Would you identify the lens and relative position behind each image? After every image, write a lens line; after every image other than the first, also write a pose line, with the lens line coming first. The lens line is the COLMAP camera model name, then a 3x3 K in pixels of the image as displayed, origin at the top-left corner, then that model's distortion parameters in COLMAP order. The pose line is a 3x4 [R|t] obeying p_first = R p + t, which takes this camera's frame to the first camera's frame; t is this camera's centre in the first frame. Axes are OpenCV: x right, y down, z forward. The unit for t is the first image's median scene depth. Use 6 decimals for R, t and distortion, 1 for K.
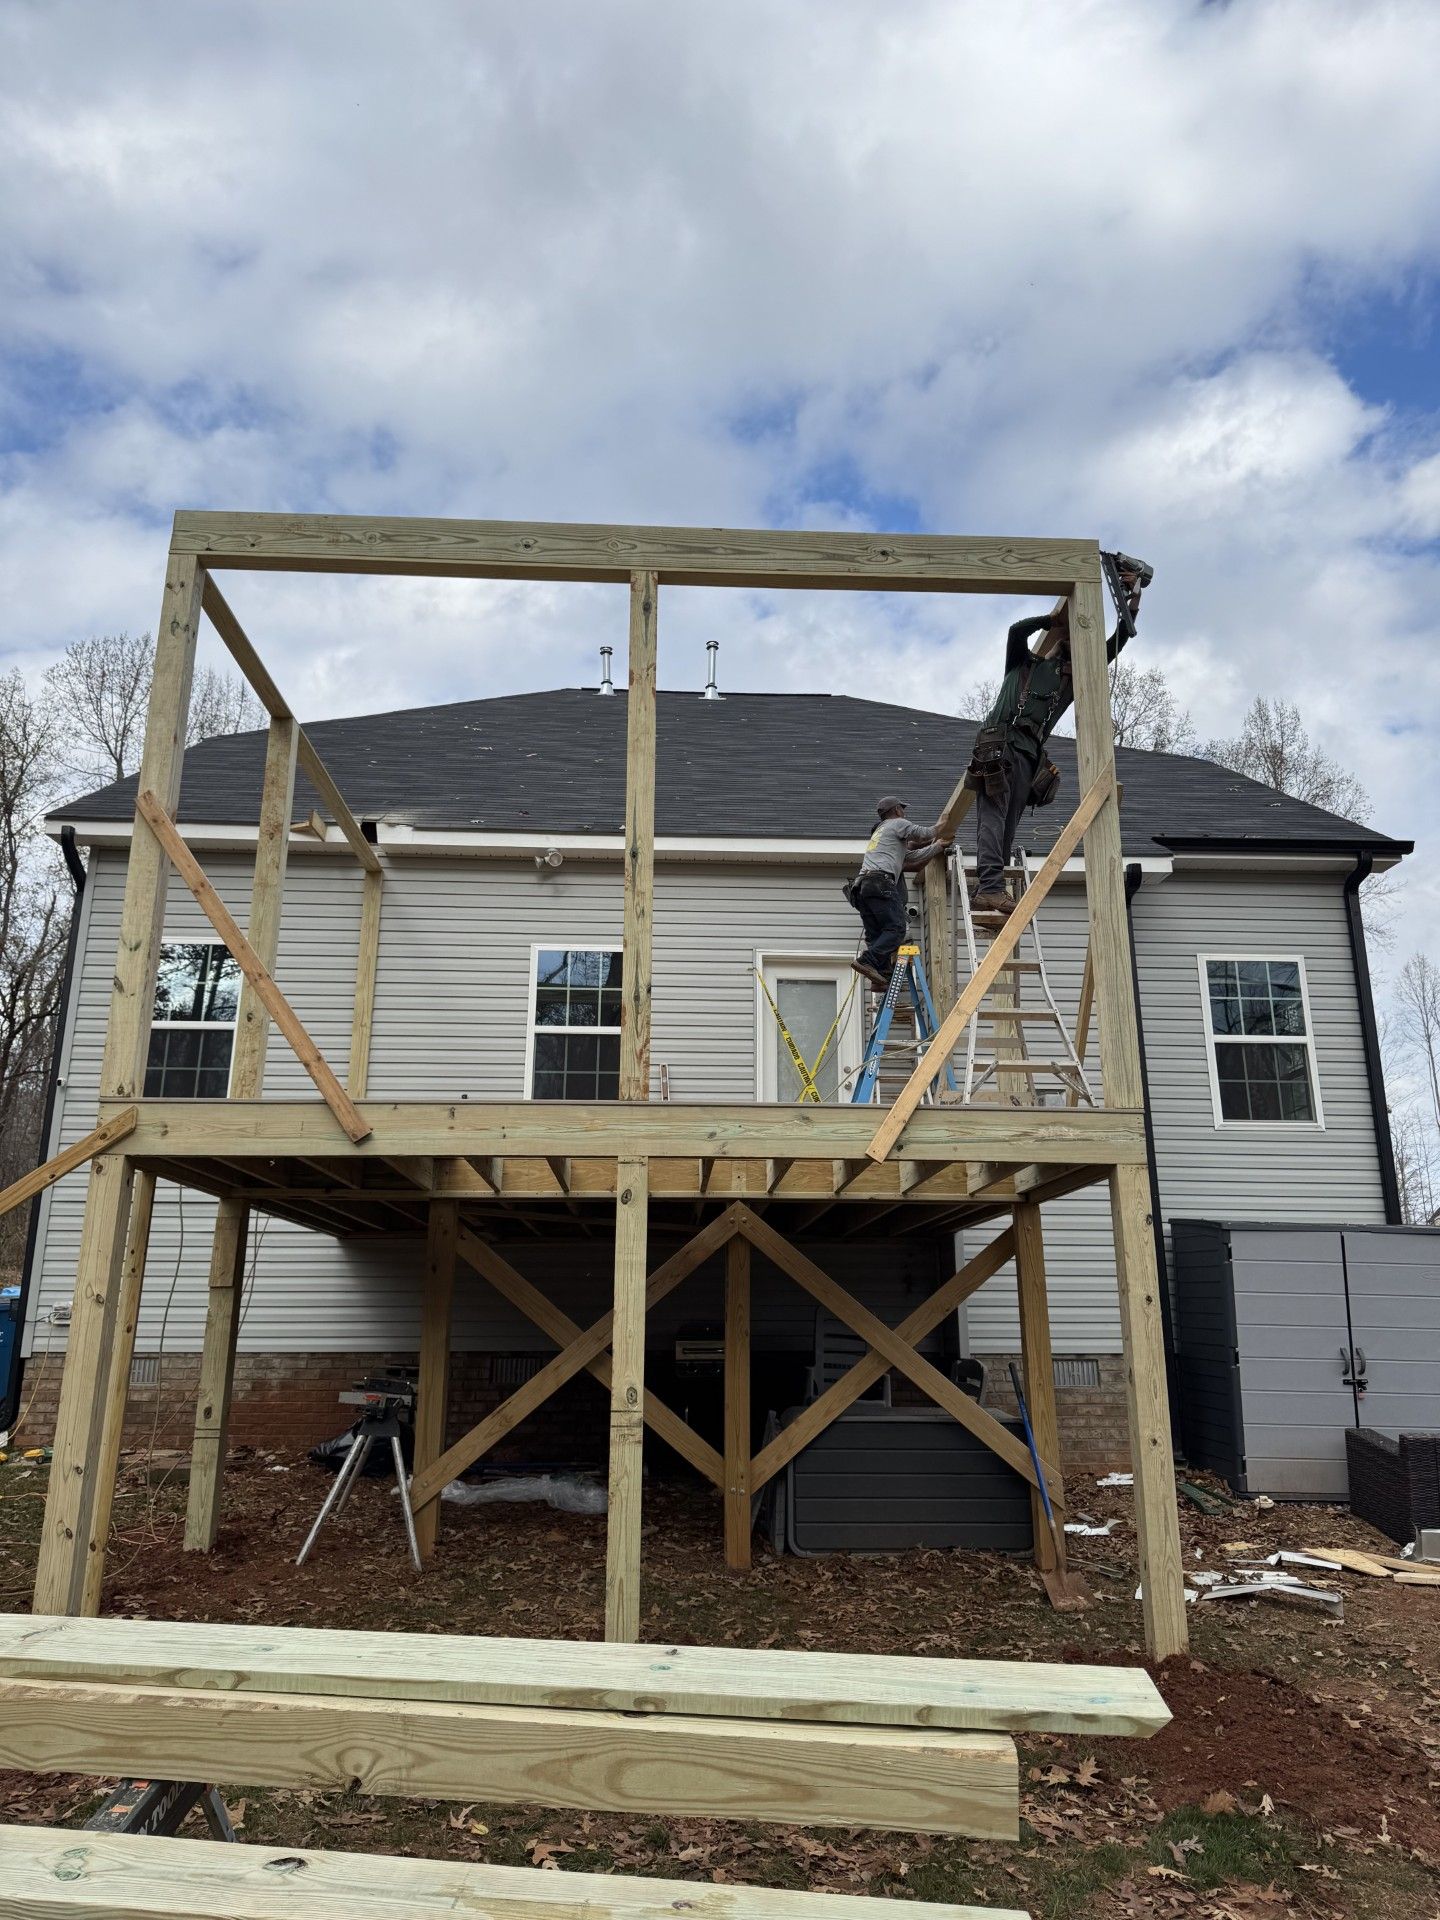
lens RADIAL K [[1336.3, 0, 720.0], [0, 1336.3, 960.0], [0, 0, 1]] dist [0.107095, -0.182732]
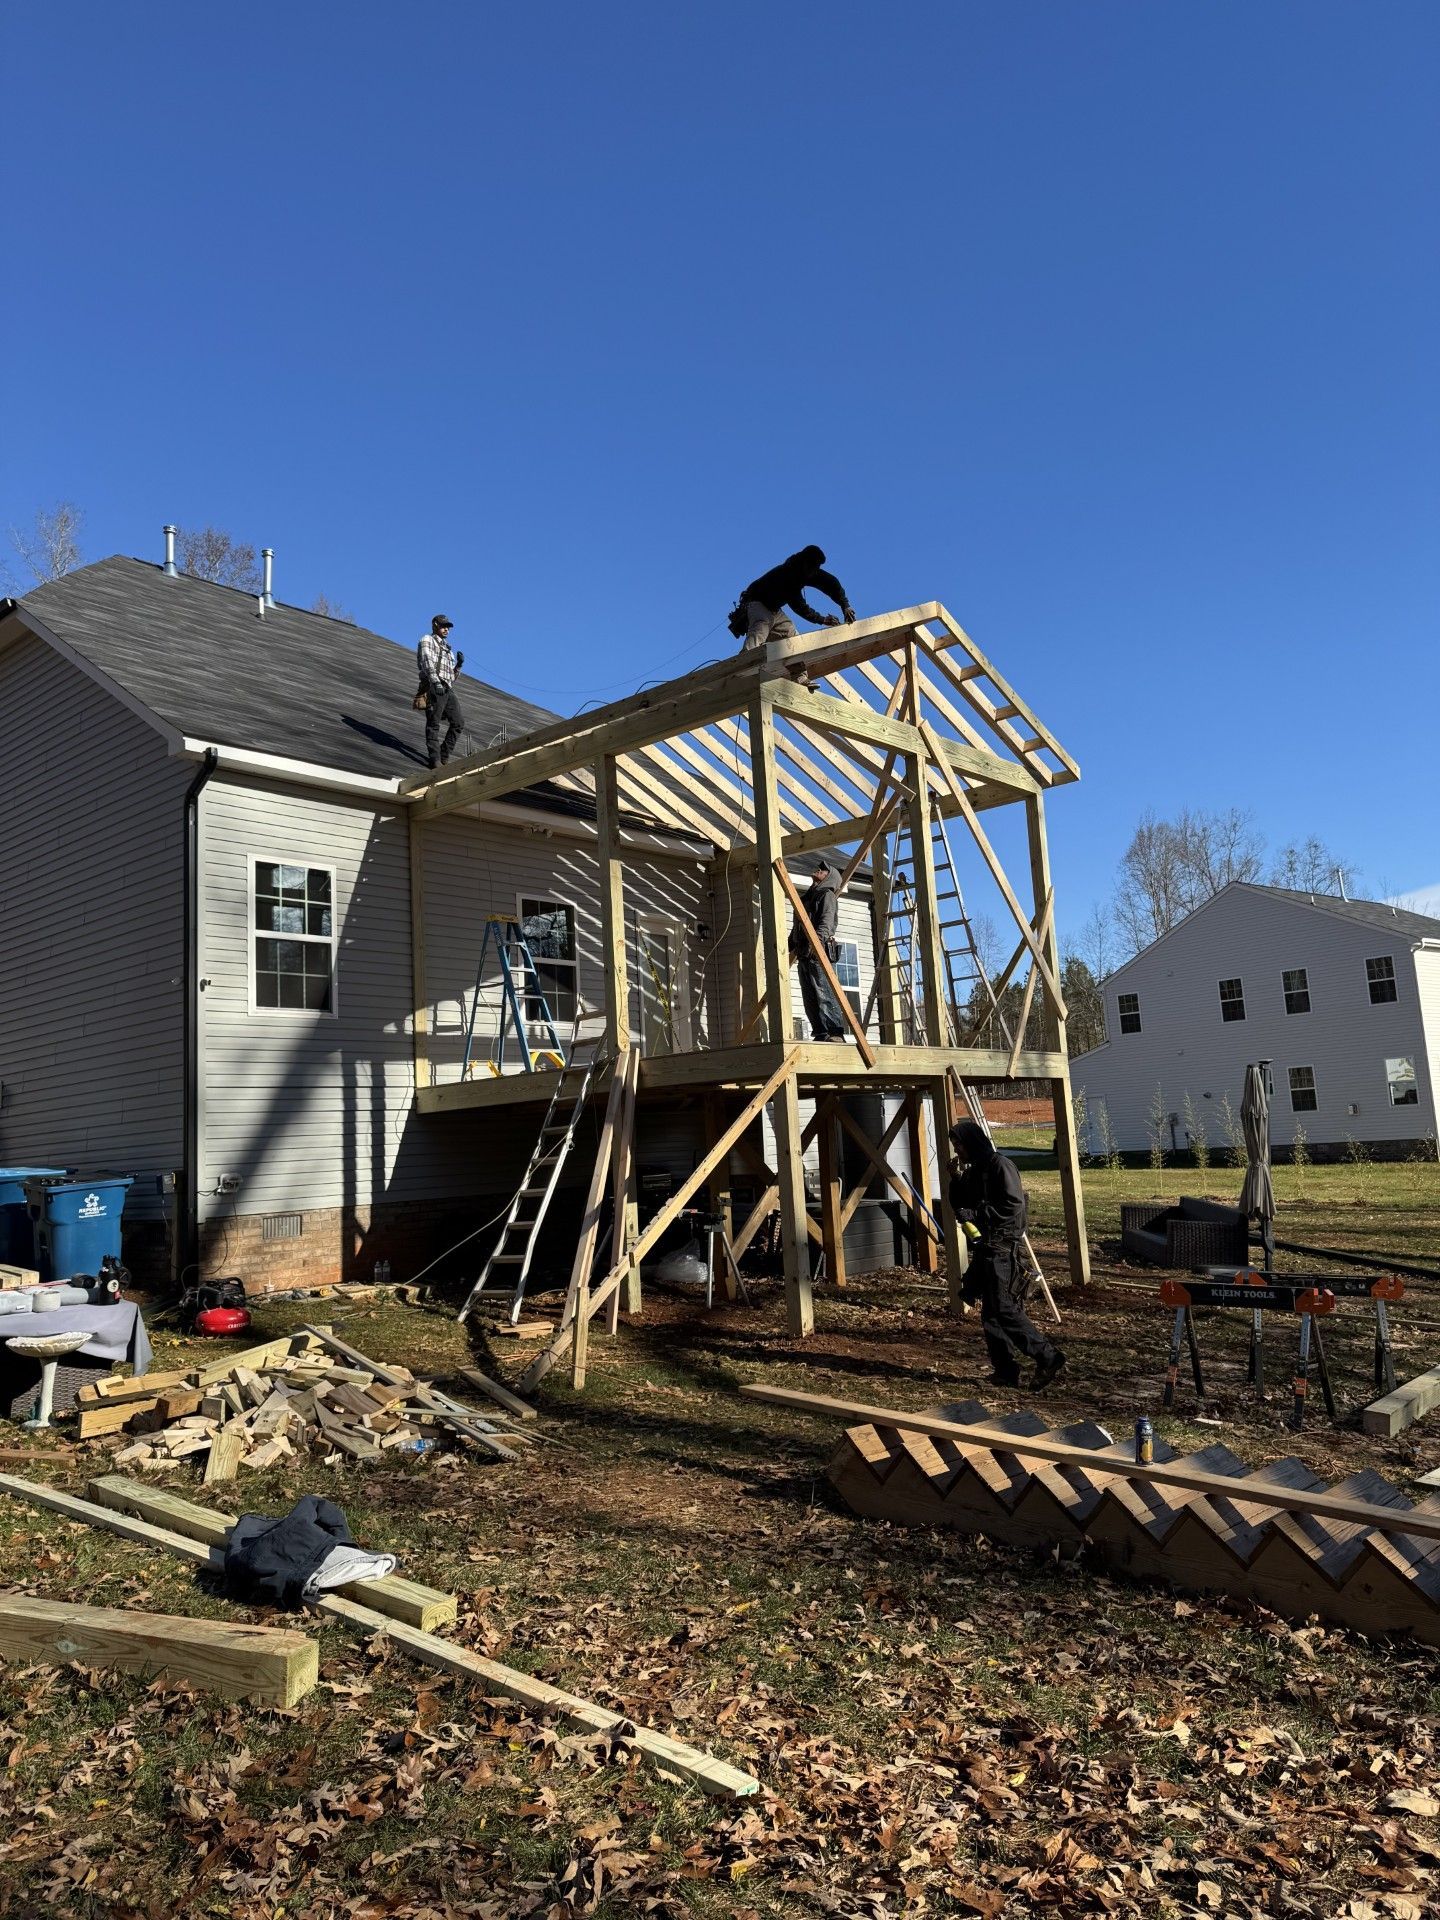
lens RADIAL K [[1336.3, 0, 720.0], [0, 1336.3, 960.0], [0, 0, 1]] dist [0.107095, -0.182732]
pose [[0.685032, 0.061438, 0.725918, -1.077809], [-0.140892, 0.988798, 0.049270, -0.045041], [-0.714759, -0.136028, 0.686014, -0.067518]]
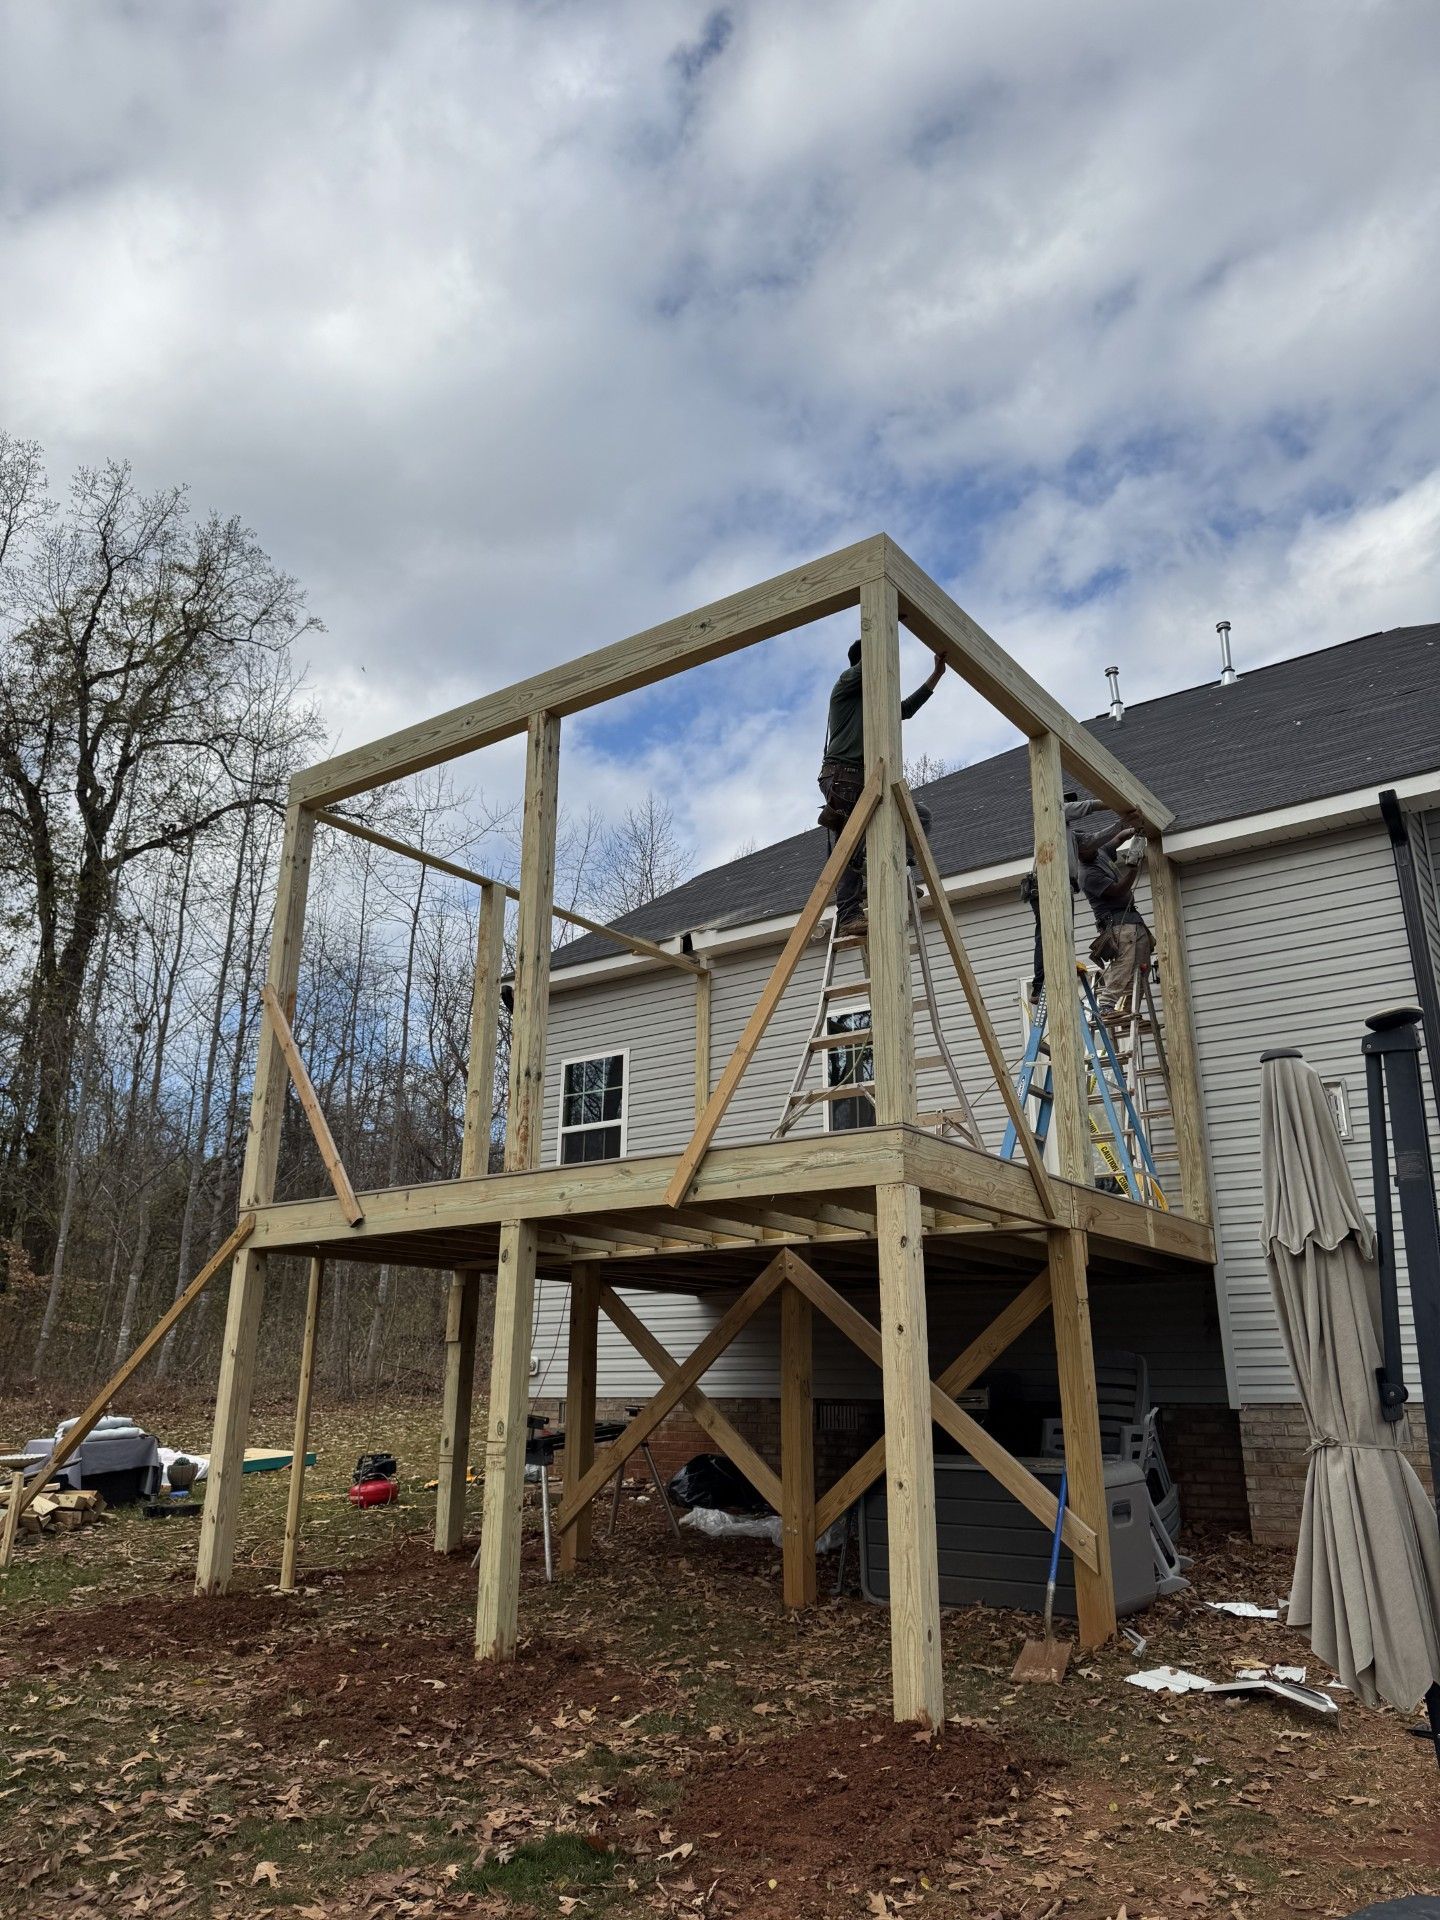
lens RADIAL K [[1328.4, 0, 717.2], [0, 1328.4, 963.0], [0, 0, 1]] dist [0.155128, -0.306039]
pose [[0.773558, -0.193729, -0.603388, 0.502471], [0.168959, 0.980712, -0.098266, 0.044401], [0.610787, -0.025933, 0.791370, 0.119389]]
